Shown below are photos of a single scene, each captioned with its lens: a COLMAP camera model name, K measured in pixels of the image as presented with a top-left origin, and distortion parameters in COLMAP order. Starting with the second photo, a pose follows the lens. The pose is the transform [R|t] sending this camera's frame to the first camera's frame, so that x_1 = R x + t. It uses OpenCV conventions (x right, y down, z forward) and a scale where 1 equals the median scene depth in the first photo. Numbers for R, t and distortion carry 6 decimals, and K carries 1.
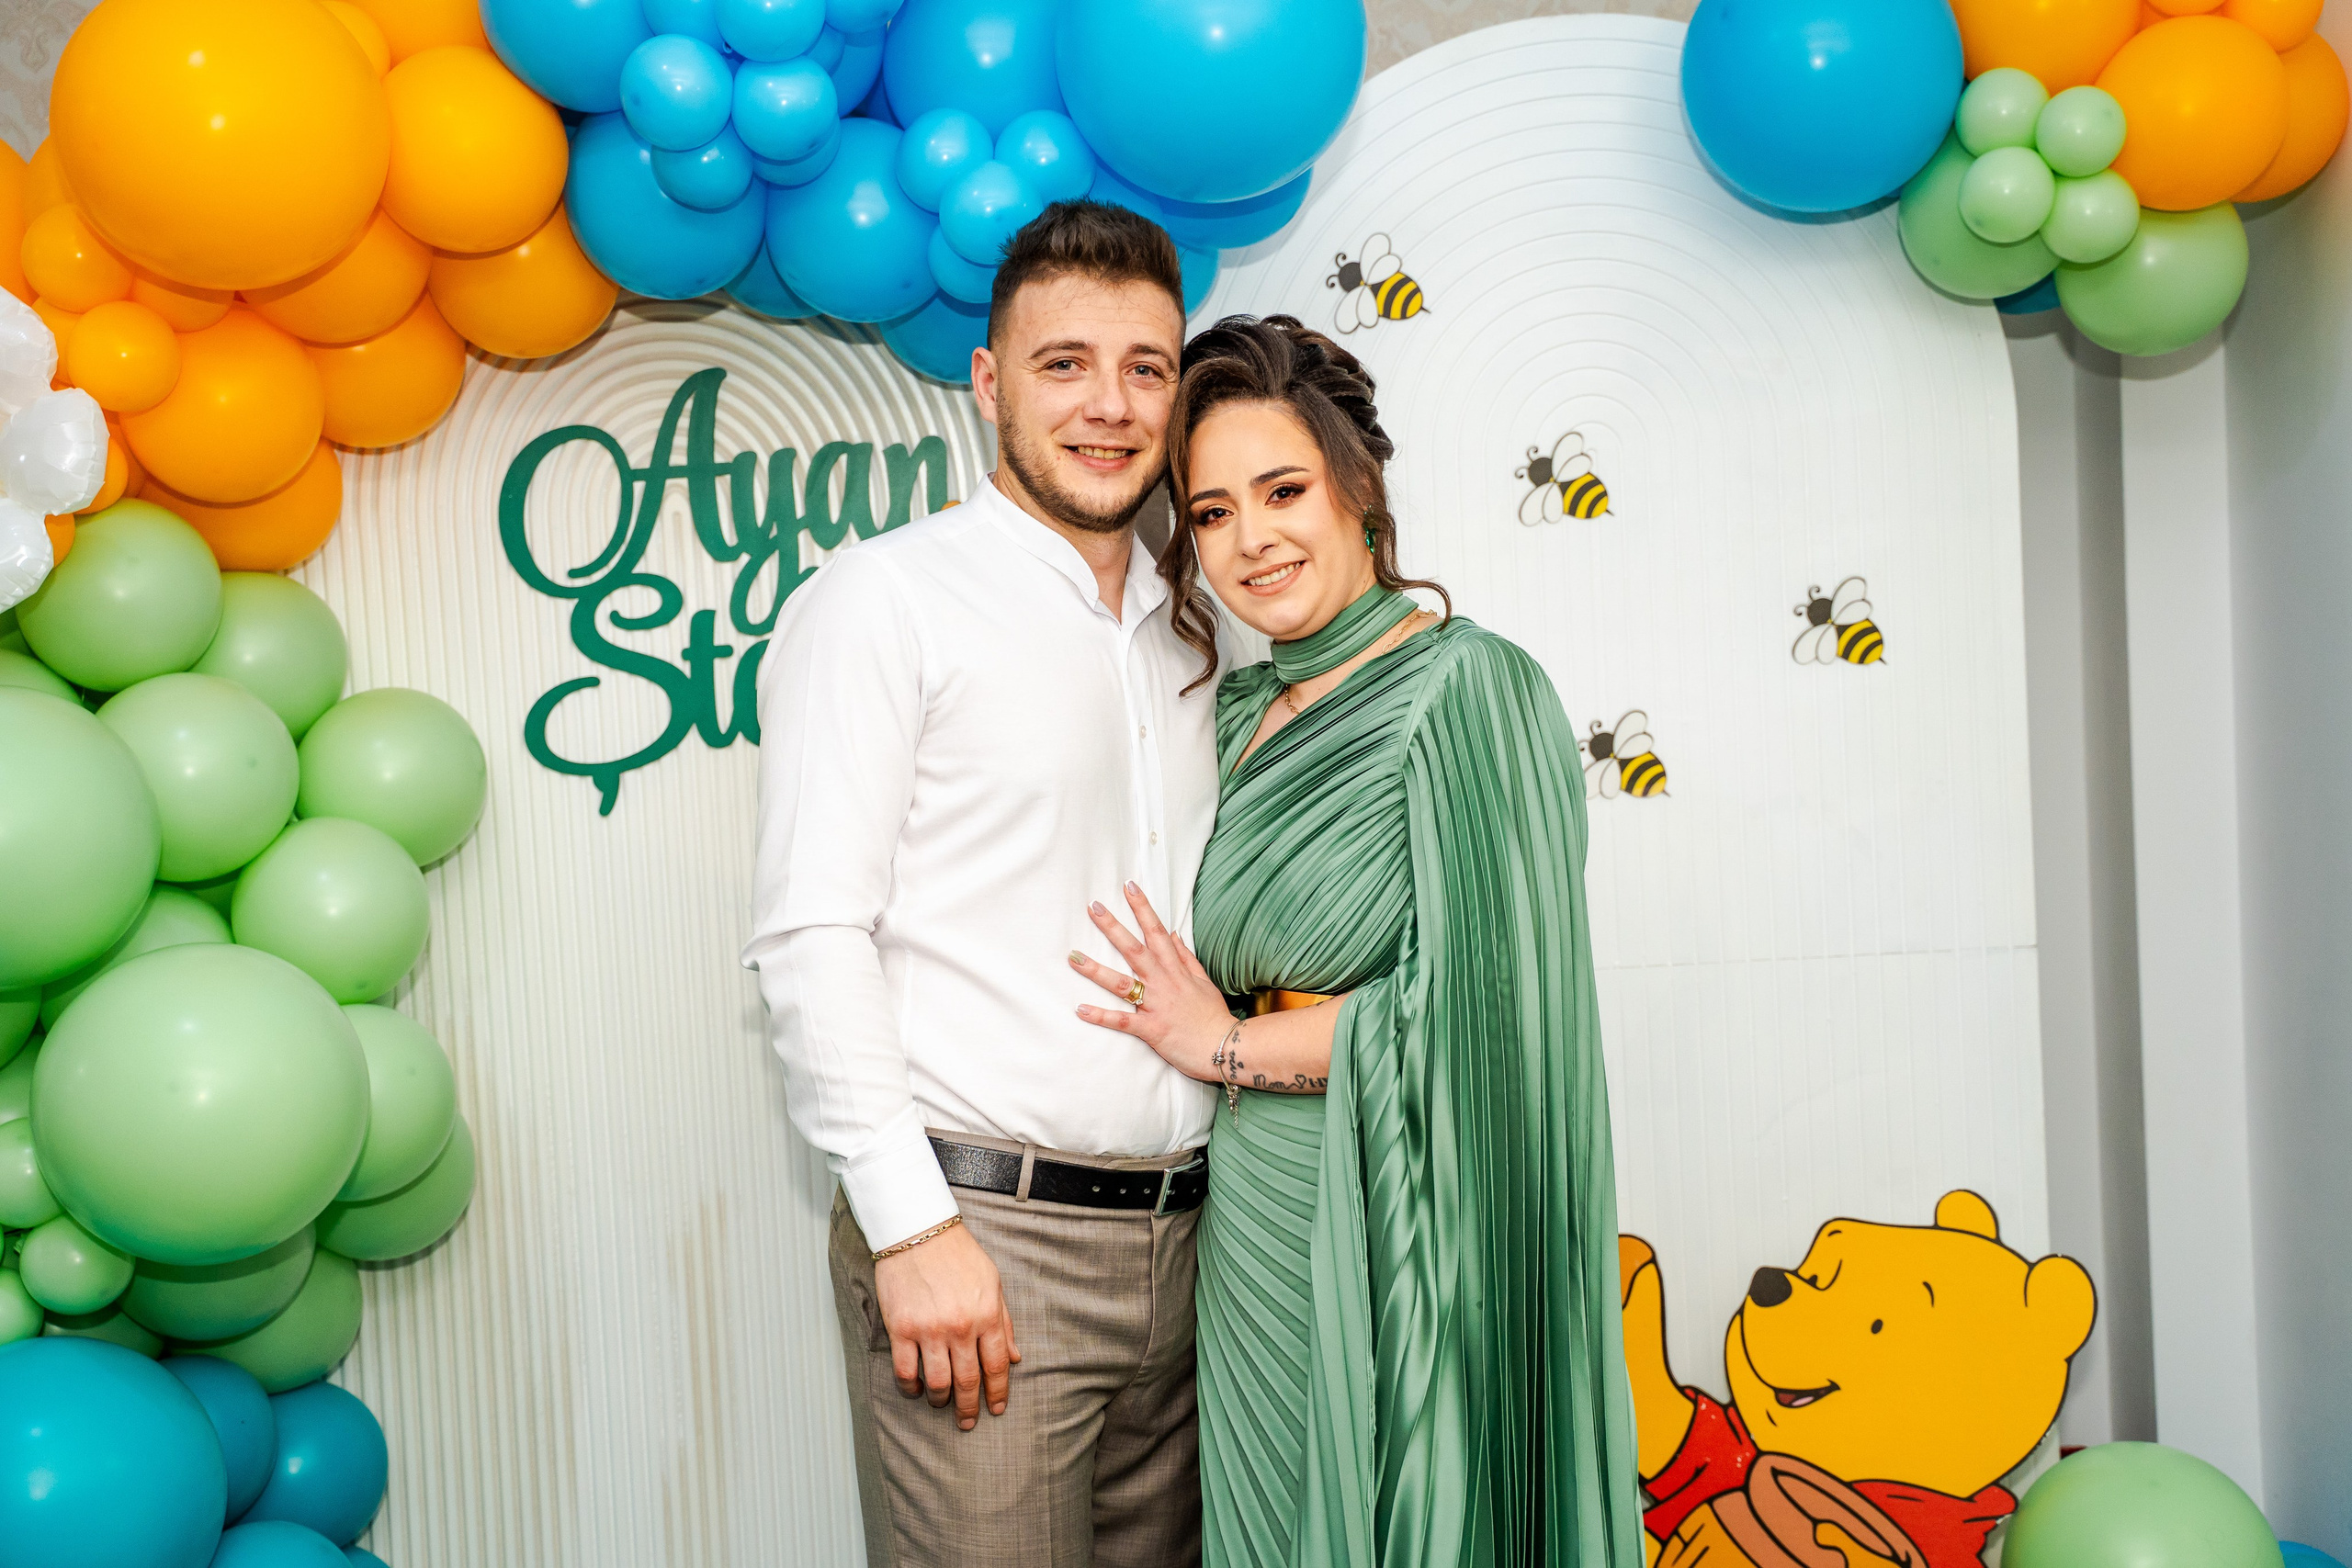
lens RADIAL K [[3106.4, 0, 1206.9], [0, 3106.4, 747.8], [0, 0, 1]] dist [0.089994, 0.000000]
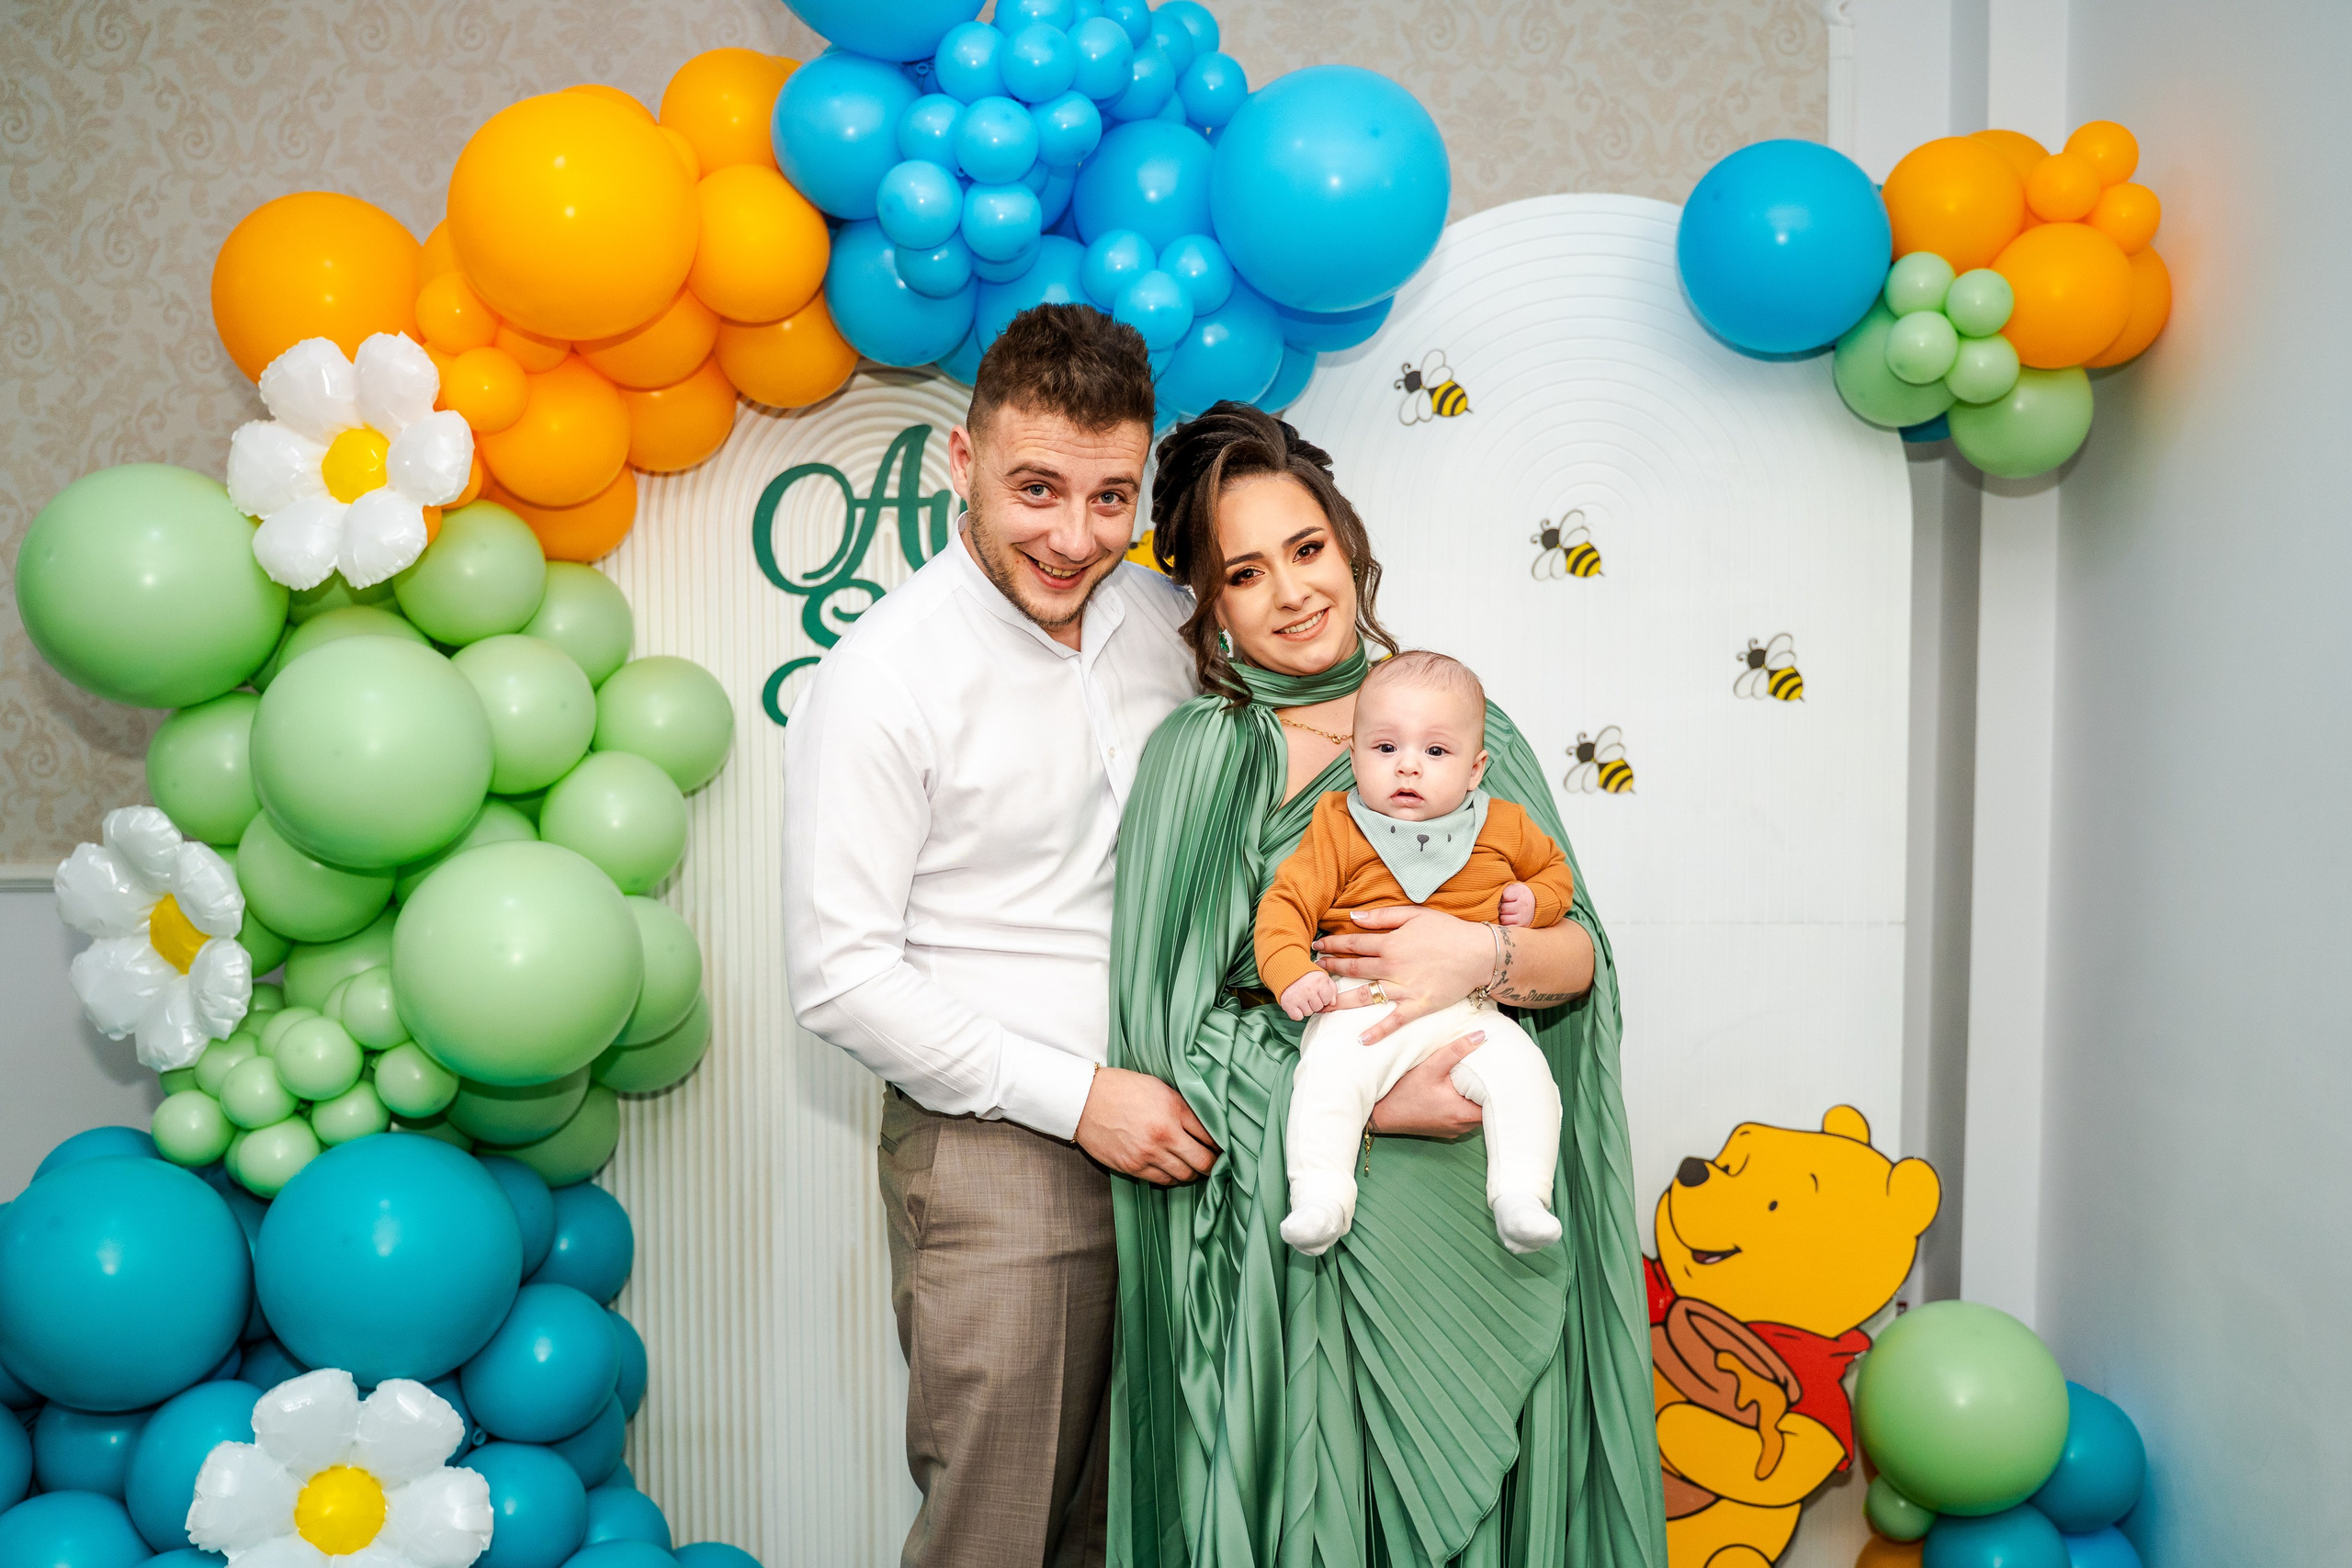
lens RADIAL K [[2249.8, 0, 1176.1], [0, 2249.8, 762.3], [0, 0, 1]] dist [-0.041654, 0.000000]
pose [[0.998518, 0.054421, 0.000547, -0.045847], [-0.054420, 0.998515, -0.002461, 0.015726], [-0.000680, 0.002427, 0.999997, 0.063286]]
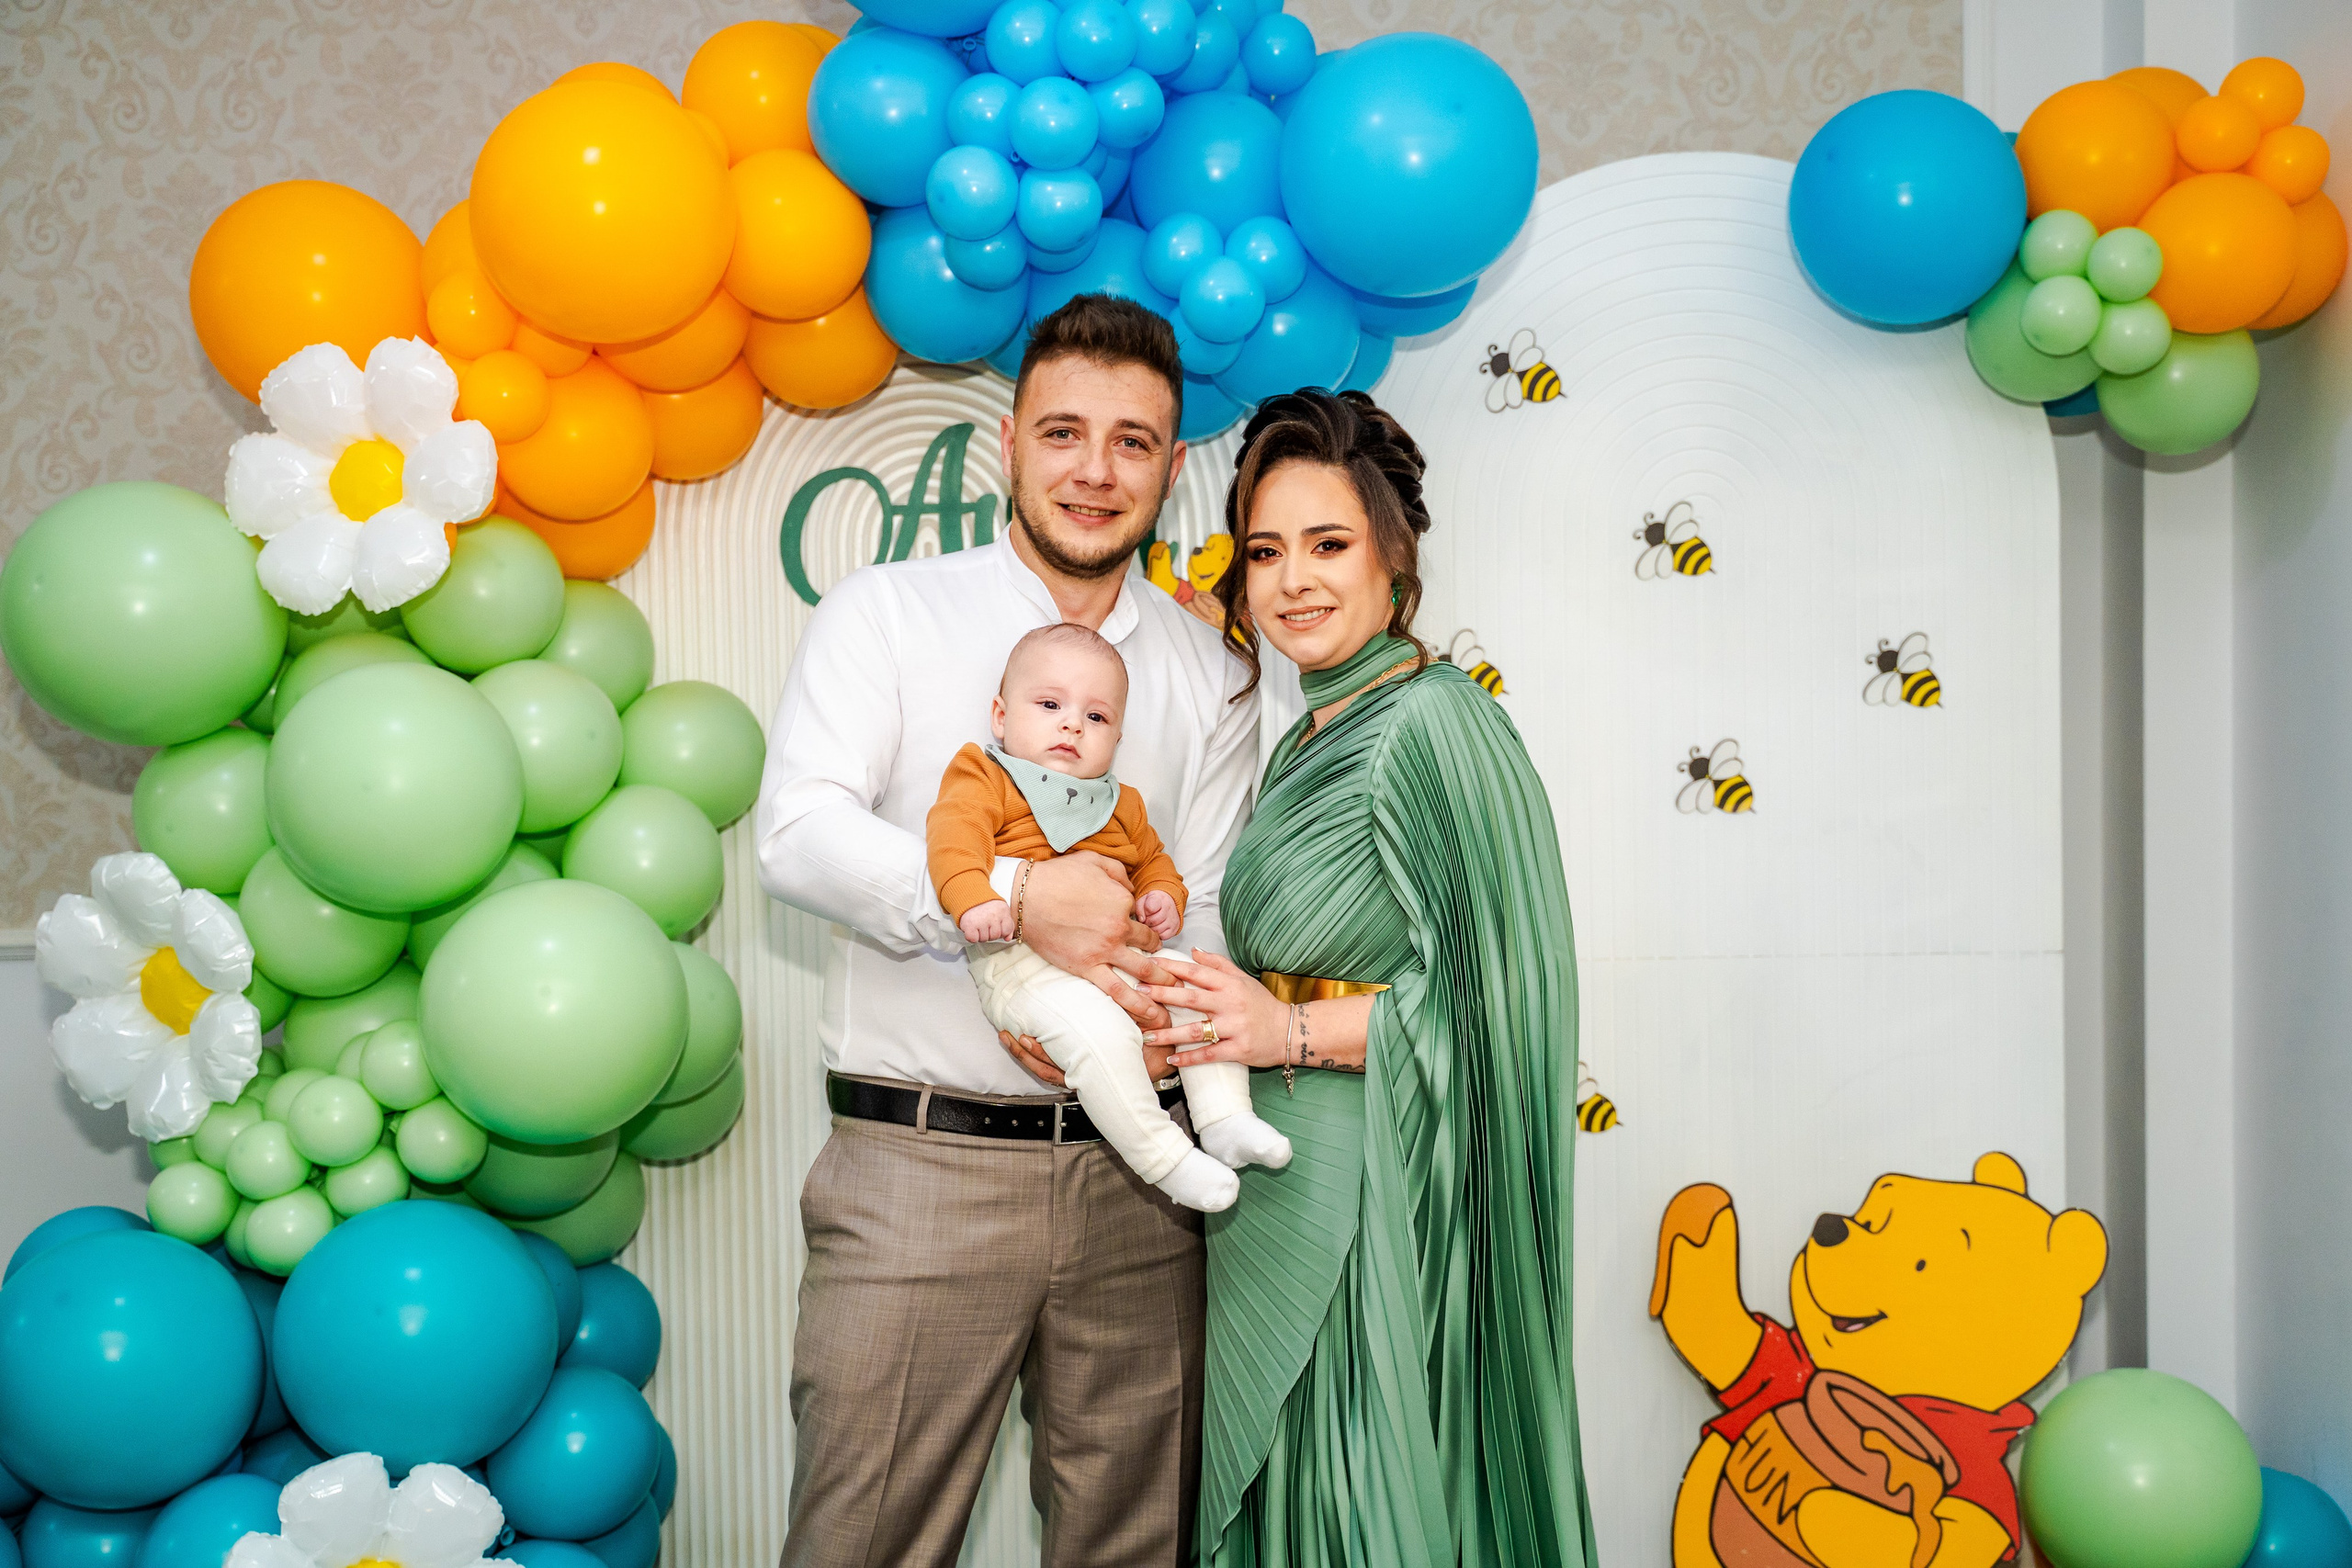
lens RADIAL K [[3010.7, 0, 1164.1], [0, 3010.7, 761.3], [0, 0, 1]] dist [0.053164, 0.000000]
pose [[0.999357, 0.035425, -0.005530, -0.071807], [-0.035545, 0.999092, -0.023467, 0.031803], [0.004693, 0.023649, 0.999709, -0.147599]]
